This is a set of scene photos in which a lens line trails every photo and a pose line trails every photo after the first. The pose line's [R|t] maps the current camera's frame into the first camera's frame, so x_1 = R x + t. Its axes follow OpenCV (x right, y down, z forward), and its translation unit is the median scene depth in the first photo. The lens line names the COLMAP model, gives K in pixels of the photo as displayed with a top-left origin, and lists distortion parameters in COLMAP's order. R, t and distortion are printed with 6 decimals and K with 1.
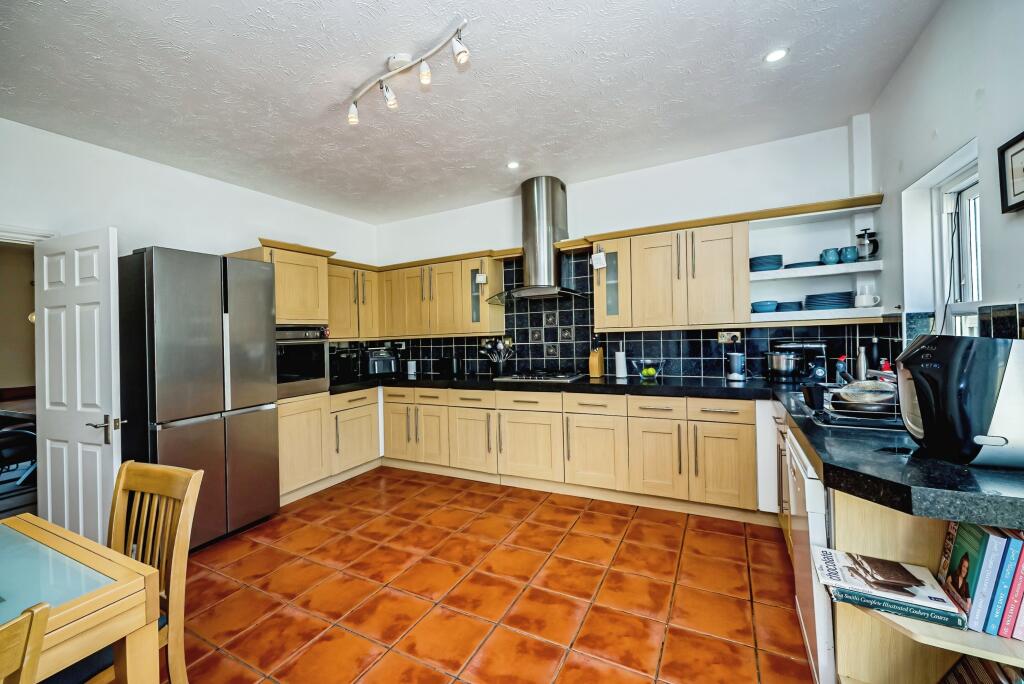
lens RADIAL K [[429.5, 0, 509.8], [0, 429.5, 318.6], [0, 0, 1]] dist [-0.000973, -0.000140]
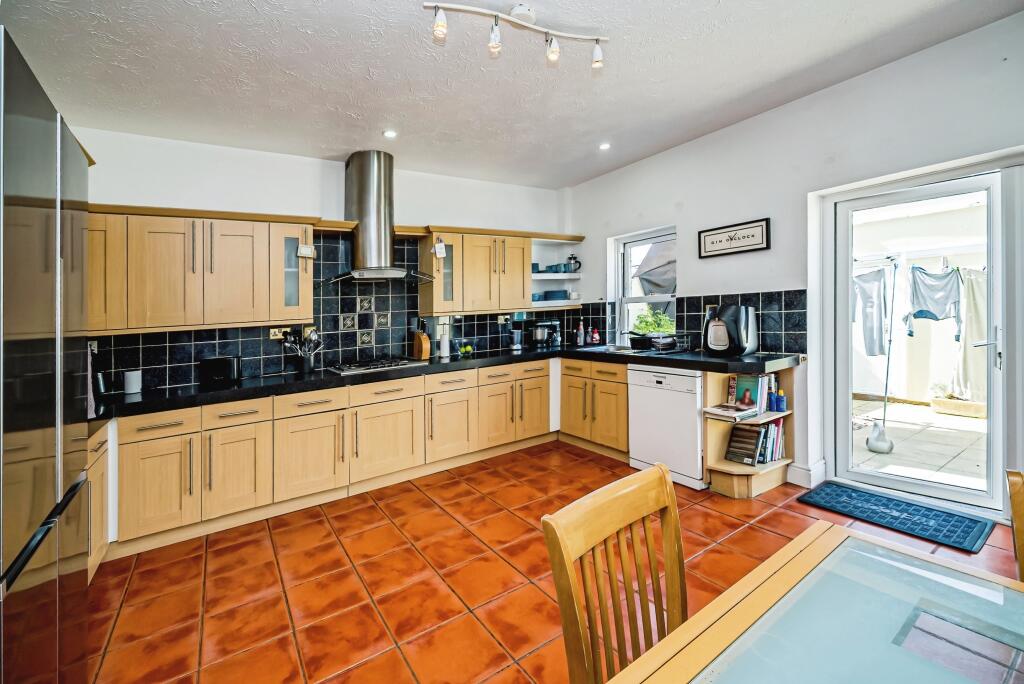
lens RADIAL K [[414.4, 0, 491.3], [0, 414.4, 313.1], [0, 0, 1]] dist [-0.000298, -0.000110]
pose [[0.497813, 0.005297, 0.867268, -0.669744], [0.005174, 0.999945, -0.009078, 0.036117], [-0.867269, 0.009006, 0.497758, 0.386535]]
